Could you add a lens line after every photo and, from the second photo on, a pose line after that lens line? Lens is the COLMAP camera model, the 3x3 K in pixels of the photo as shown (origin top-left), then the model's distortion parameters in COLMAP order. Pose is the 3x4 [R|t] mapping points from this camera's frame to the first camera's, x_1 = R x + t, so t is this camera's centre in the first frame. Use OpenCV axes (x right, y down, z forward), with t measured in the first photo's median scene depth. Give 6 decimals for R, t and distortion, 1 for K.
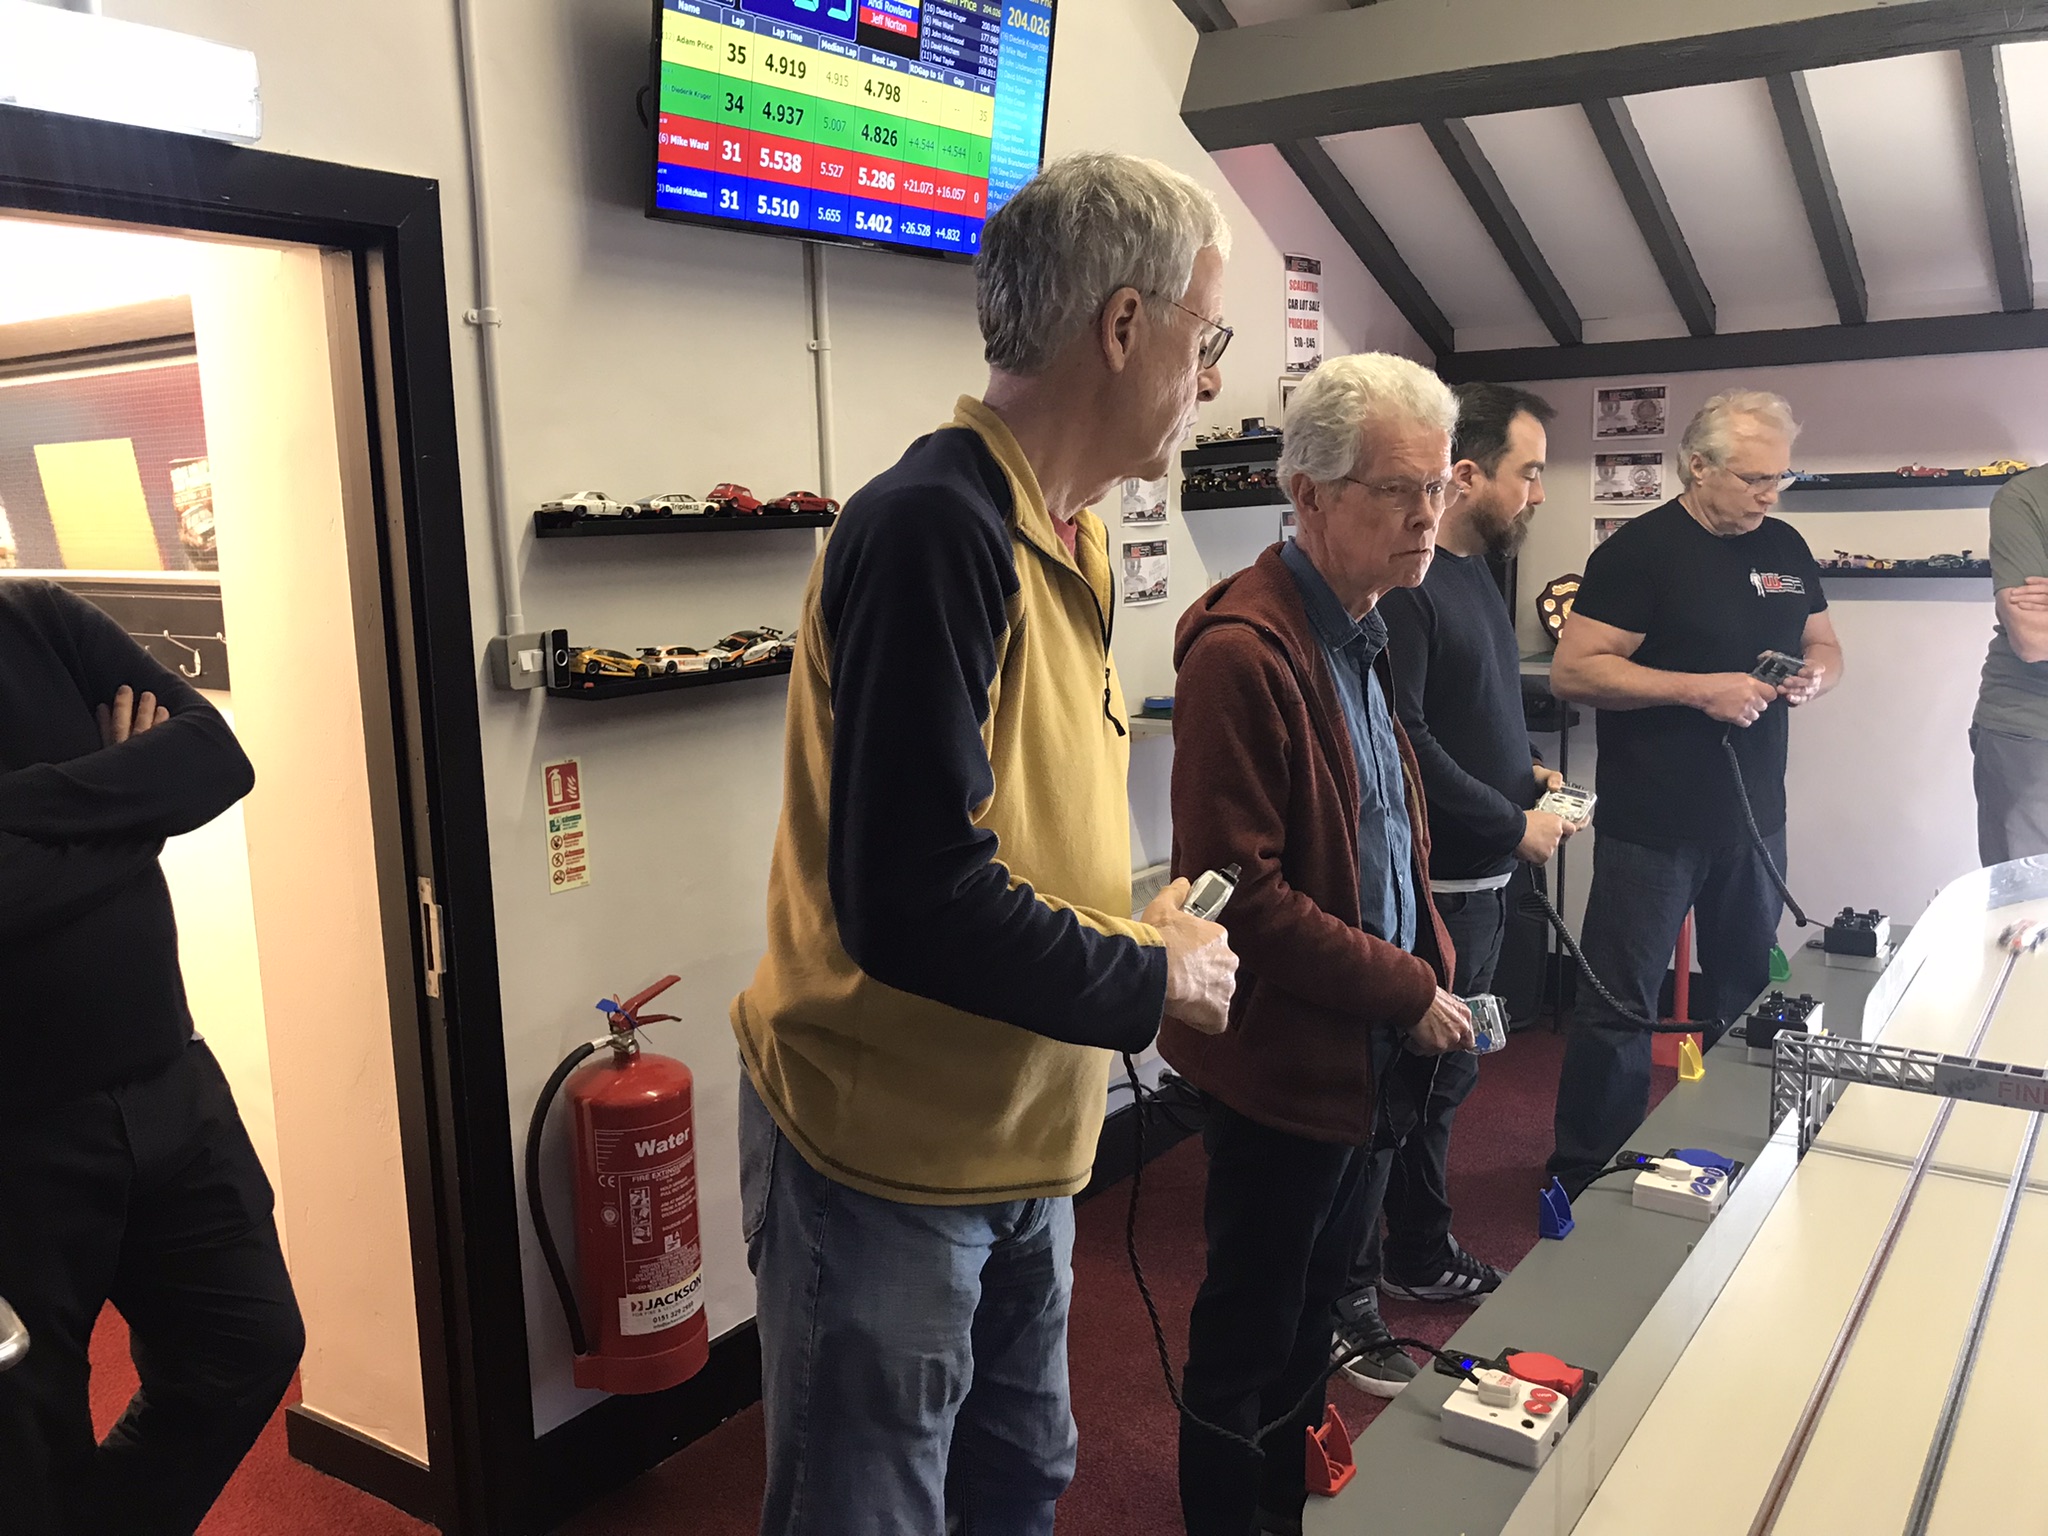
lens RADIAL K [[1702.0, 0, 1024.0], [0, 1702.0, 768.0], [0, 0, 1]] dist [0.015917, -0.011796]
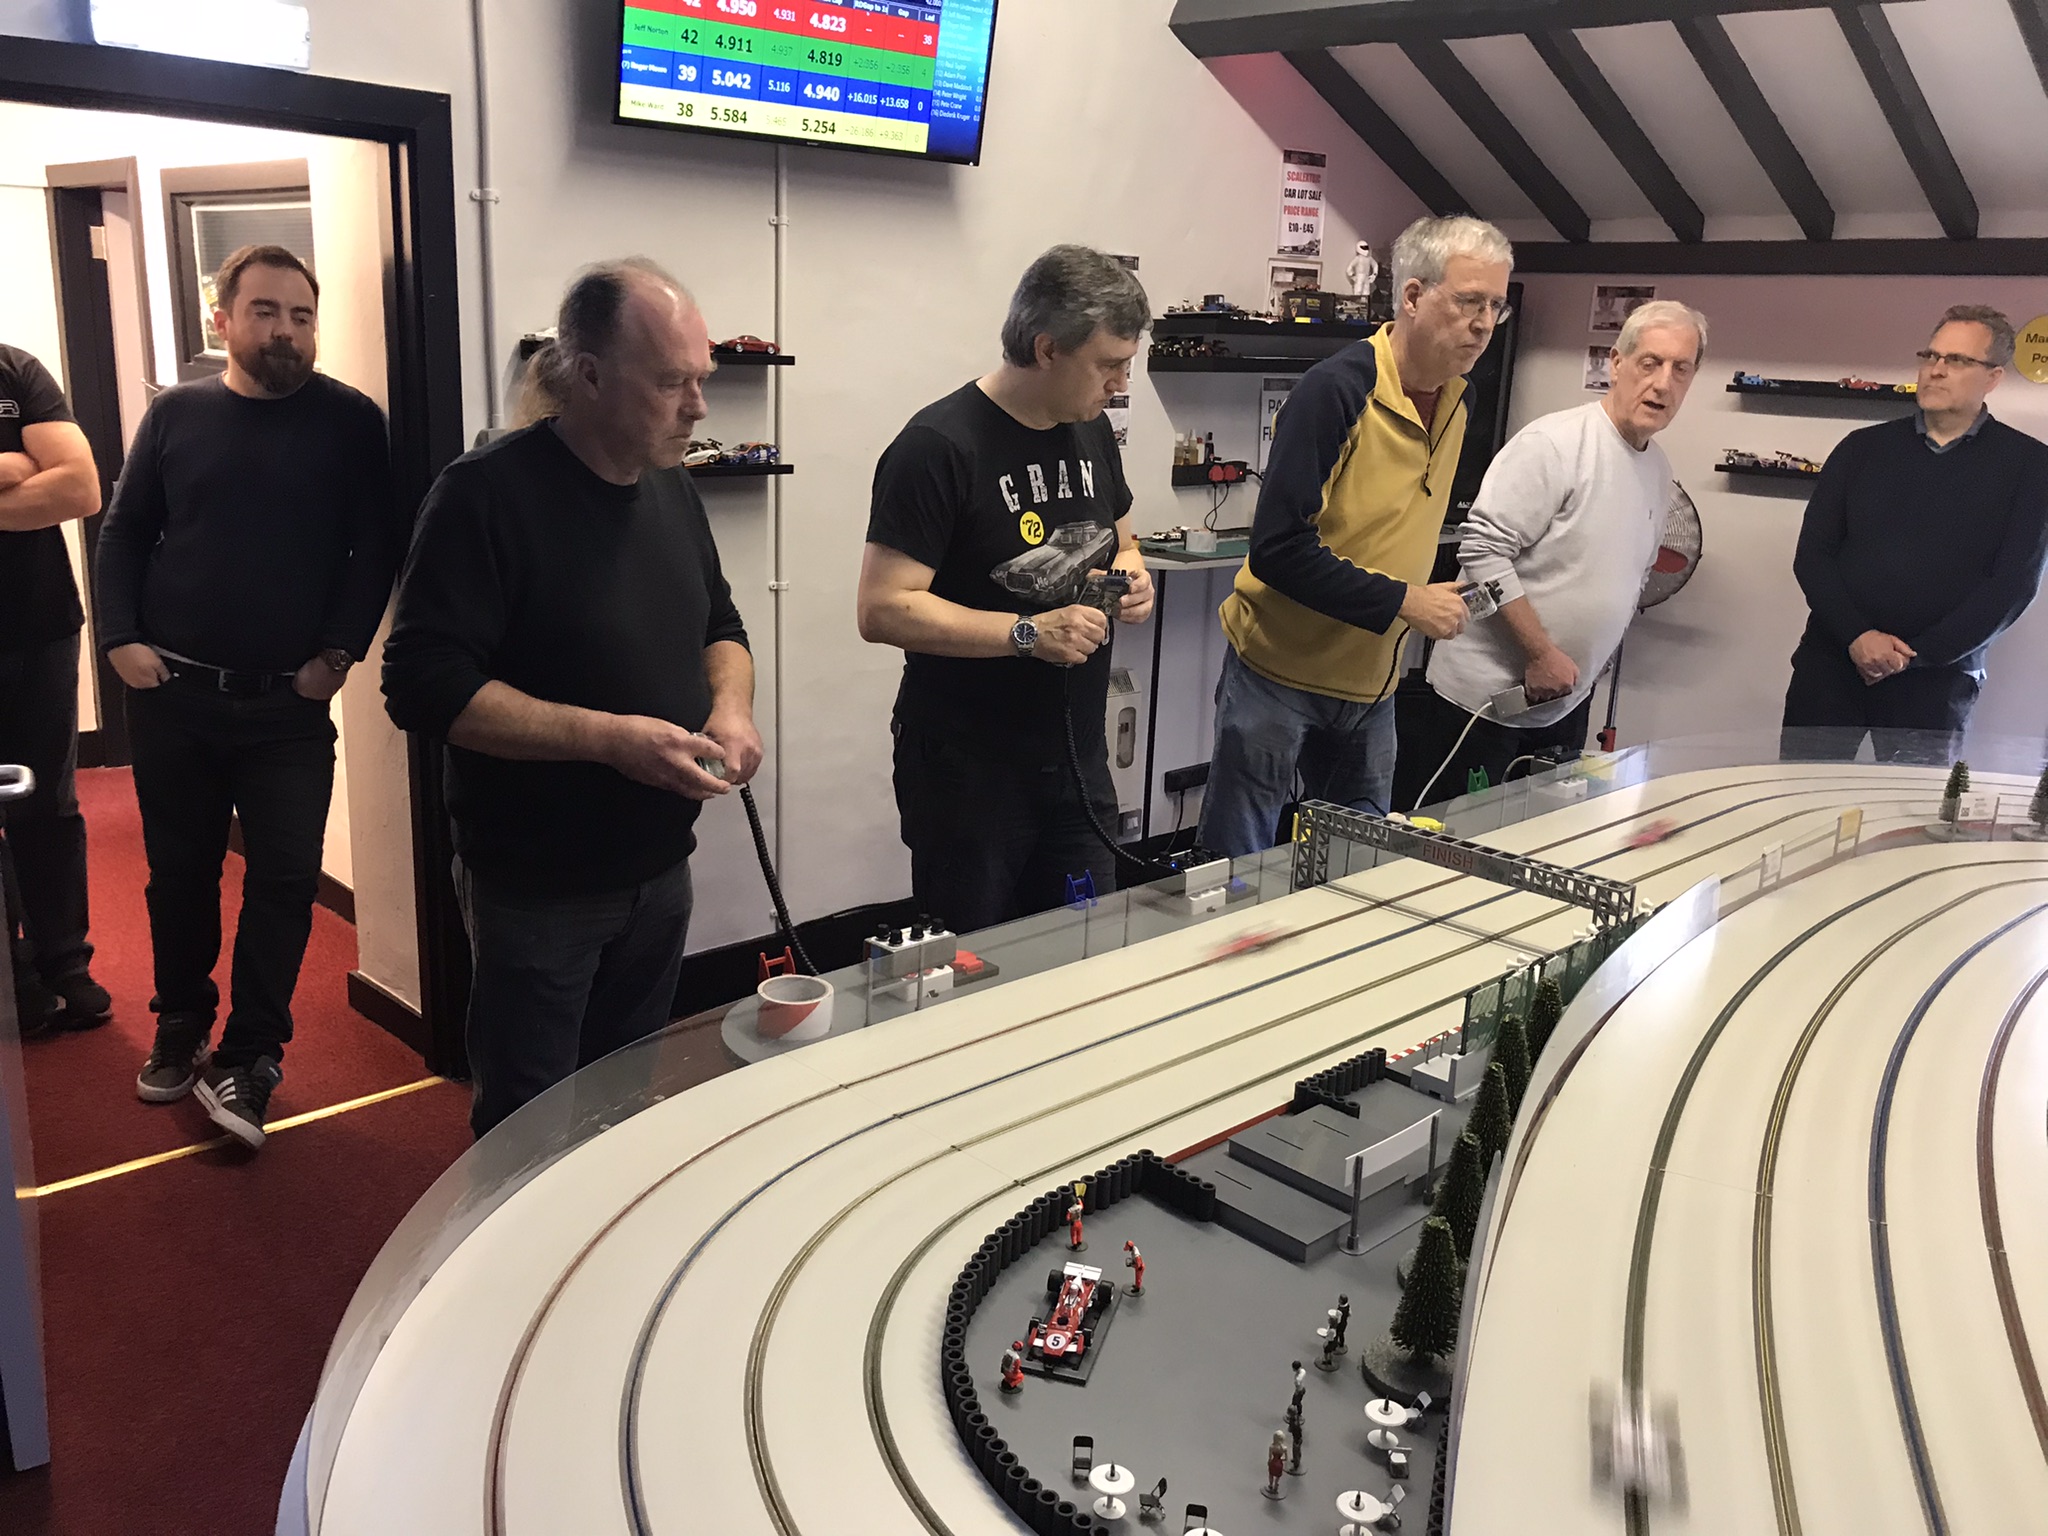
lens RADIAL K [[1705.1, 0, 1054.6], [0, 1705.1, 760.5], [0, 0, 1]] dist [-0.009225, -0.003230]
pose [[0.981173, 0.109860, -0.158839, 0.328470], [-0.094758, 0.990492, 0.099731, 0.006068], [0.168285, -0.082802, 0.982255, -0.252286]]
